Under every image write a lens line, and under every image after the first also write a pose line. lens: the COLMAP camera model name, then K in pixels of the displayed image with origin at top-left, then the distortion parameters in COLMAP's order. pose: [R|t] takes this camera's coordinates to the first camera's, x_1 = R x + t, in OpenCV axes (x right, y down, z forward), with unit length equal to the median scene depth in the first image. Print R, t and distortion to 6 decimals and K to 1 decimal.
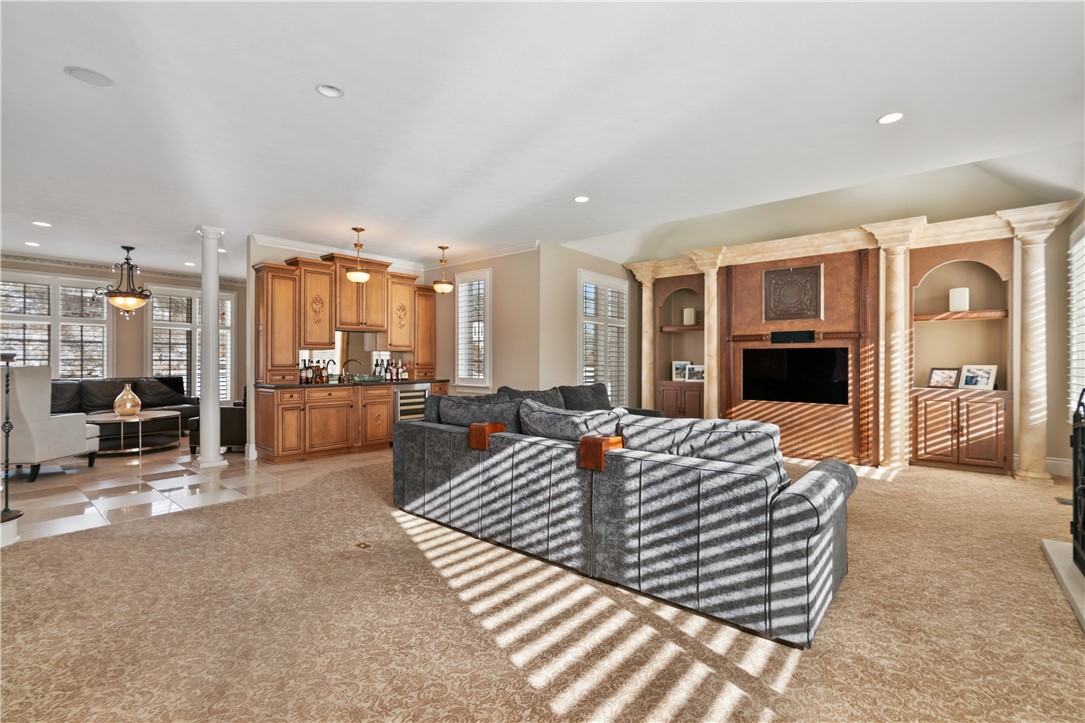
lens RADIAL K [[492.2, 0, 538.5], [0, 492.2, 361.1], [0, 0, 1]] dist [-0.000228, 0.001787]
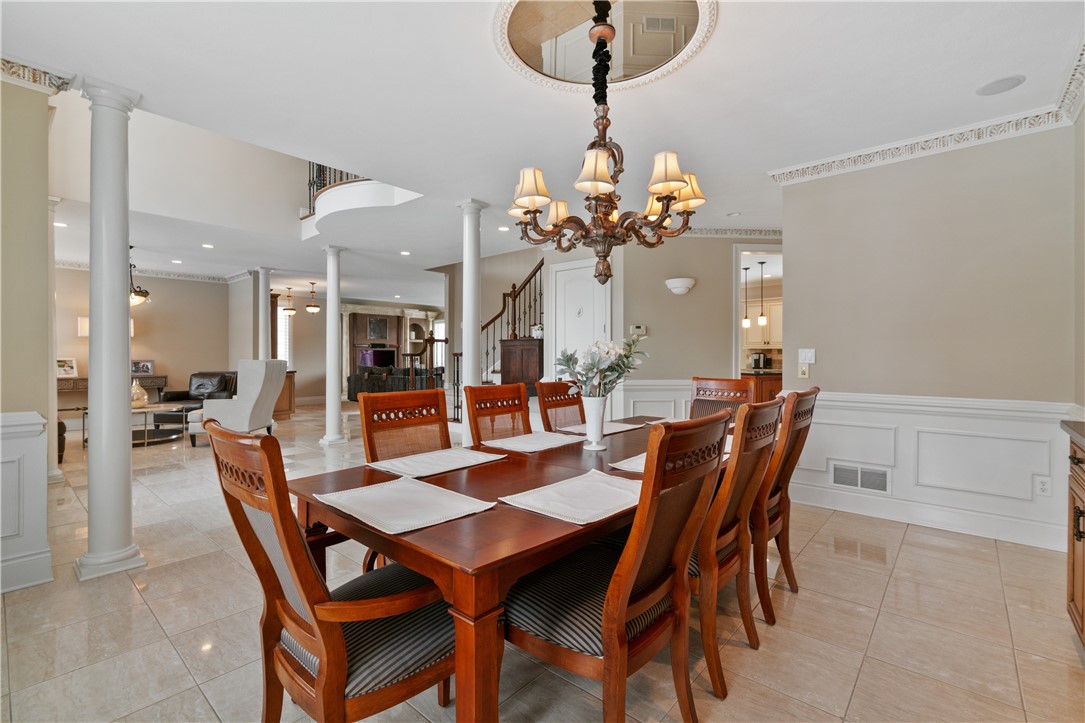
lens RADIAL K [[492.2, 0, 542.5], [0, 492.2, 359.5], [0, 0, 1]] dist [-0.000228, 0.001787]
pose [[0.014836, -0.009480, 0.999845, -2.109633], [0.001874, 0.999954, 0.009453, -0.001397], [-0.999888, 0.001734, 0.014853, 0.130391]]
